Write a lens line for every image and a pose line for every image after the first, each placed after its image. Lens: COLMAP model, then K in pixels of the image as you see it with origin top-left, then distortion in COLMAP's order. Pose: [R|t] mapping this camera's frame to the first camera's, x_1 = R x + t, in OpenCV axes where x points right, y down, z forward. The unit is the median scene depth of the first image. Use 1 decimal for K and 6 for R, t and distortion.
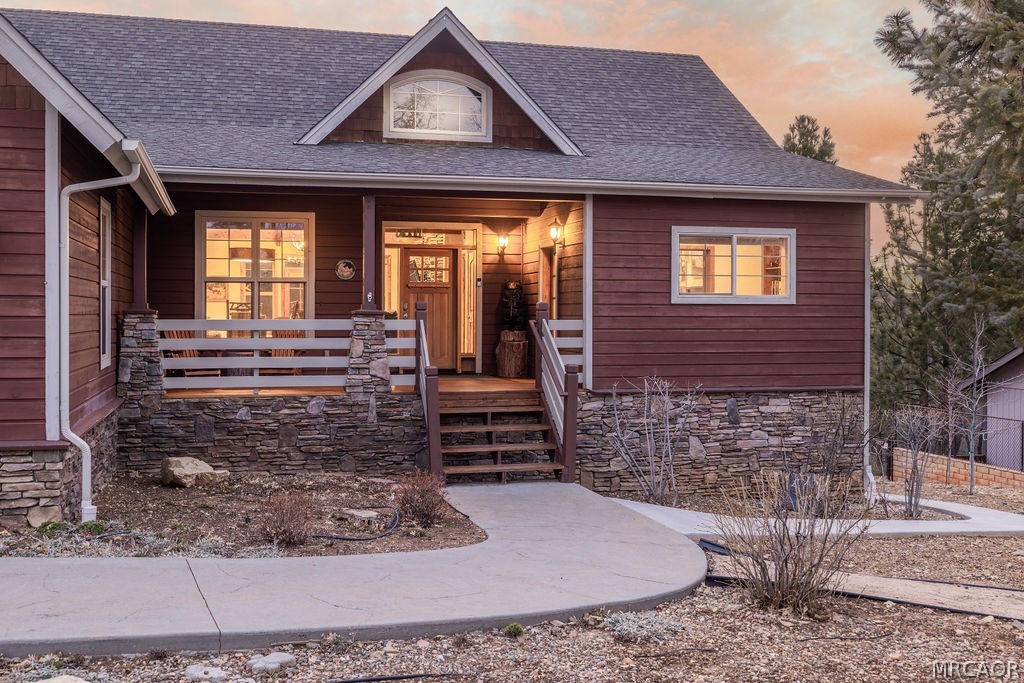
lens RADIAL K [[949.7, 0, 507.3], [0, 949.7, 344.9], [0, 0, 1]] dist [-0.005847, 0.000000]
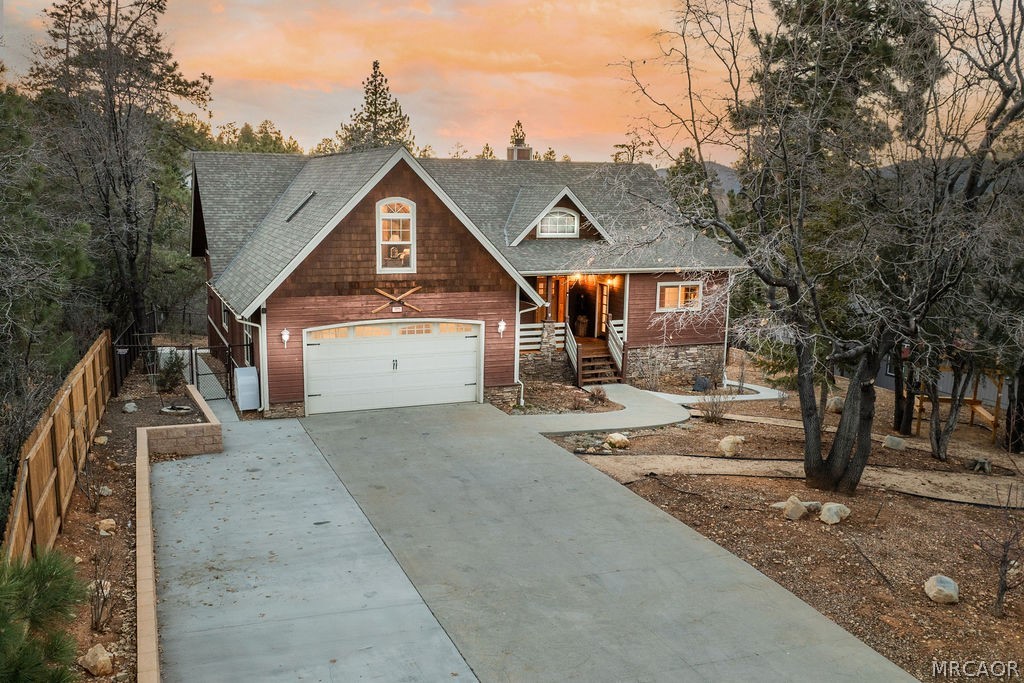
lens RADIAL K [[909.1, 0, 512.7], [0, 909.1, 342.2], [0, 0, 1]] dist [-0.029179, 0.000677]
pose [[0.986899, -0.009774, 0.161044, -0.644900], [-0.014742, 0.988525, 0.150334, -0.349396], [-0.160666, -0.150739, 0.975430, -1.432311]]
